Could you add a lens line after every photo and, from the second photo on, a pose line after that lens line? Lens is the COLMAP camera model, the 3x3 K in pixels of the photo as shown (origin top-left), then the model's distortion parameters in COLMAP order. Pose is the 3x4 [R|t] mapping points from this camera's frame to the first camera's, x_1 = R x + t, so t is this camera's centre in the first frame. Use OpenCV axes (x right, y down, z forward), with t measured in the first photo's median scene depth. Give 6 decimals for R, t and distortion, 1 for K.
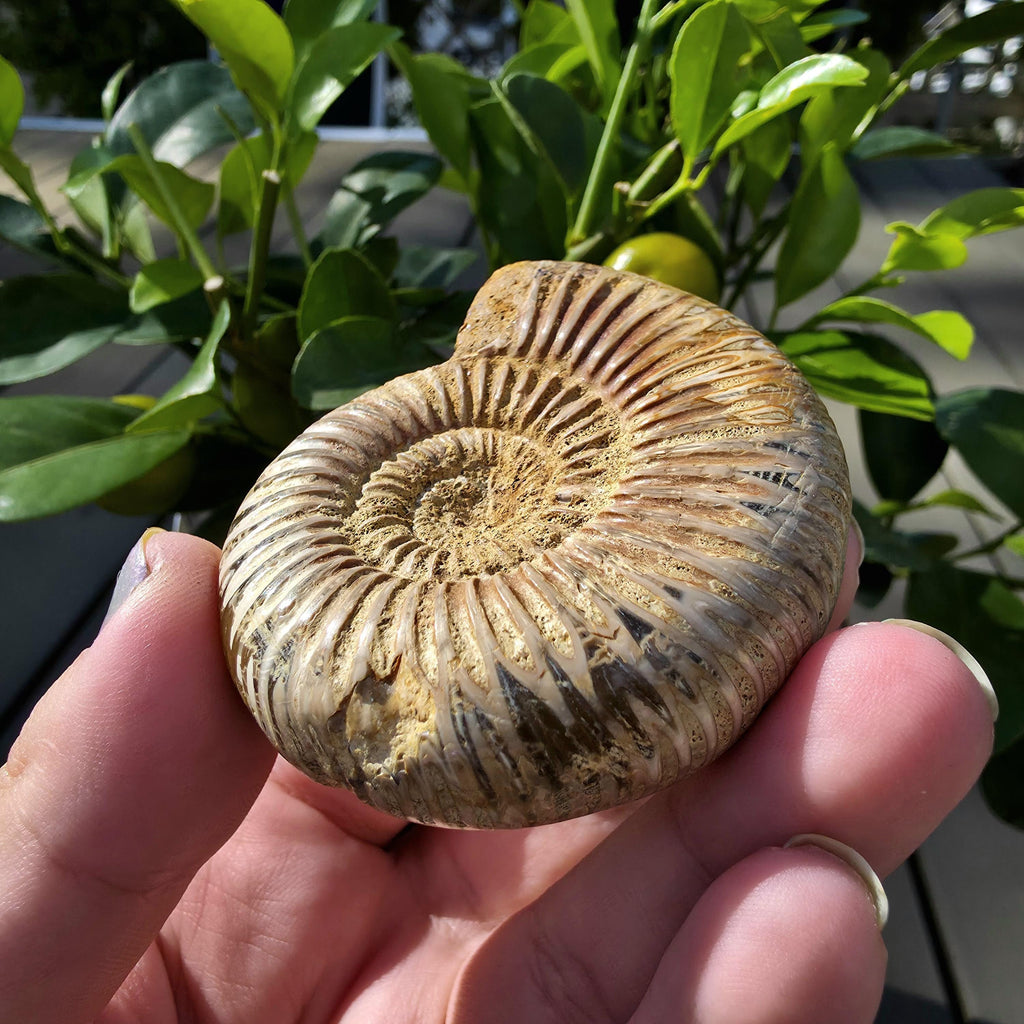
lens RADIAL K [[944.1, 0, 511.7], [0, 944.1, 485.2], [0, 0, 1]] dist [0.004514, -0.015453]
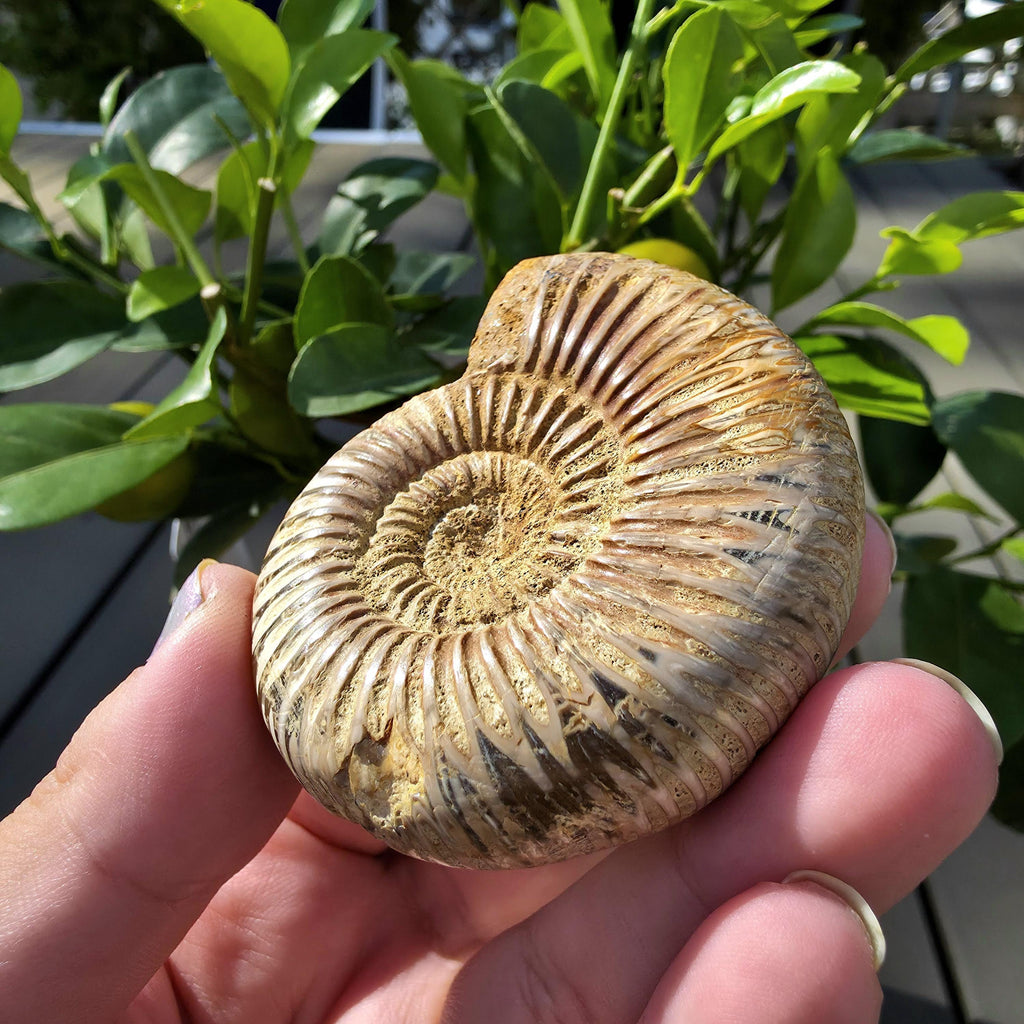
lens RADIAL K [[944.1, 0, 511.7], [0, 944.1, 485.2], [0, 0, 1]] dist [0.004514, -0.015453]
pose [[0.984785, -0.062045, -0.162325, 0.179023], [0.082437, 0.989092, 0.122070, -0.174164], [0.152980, -0.133594, 0.979158, 0.023182]]
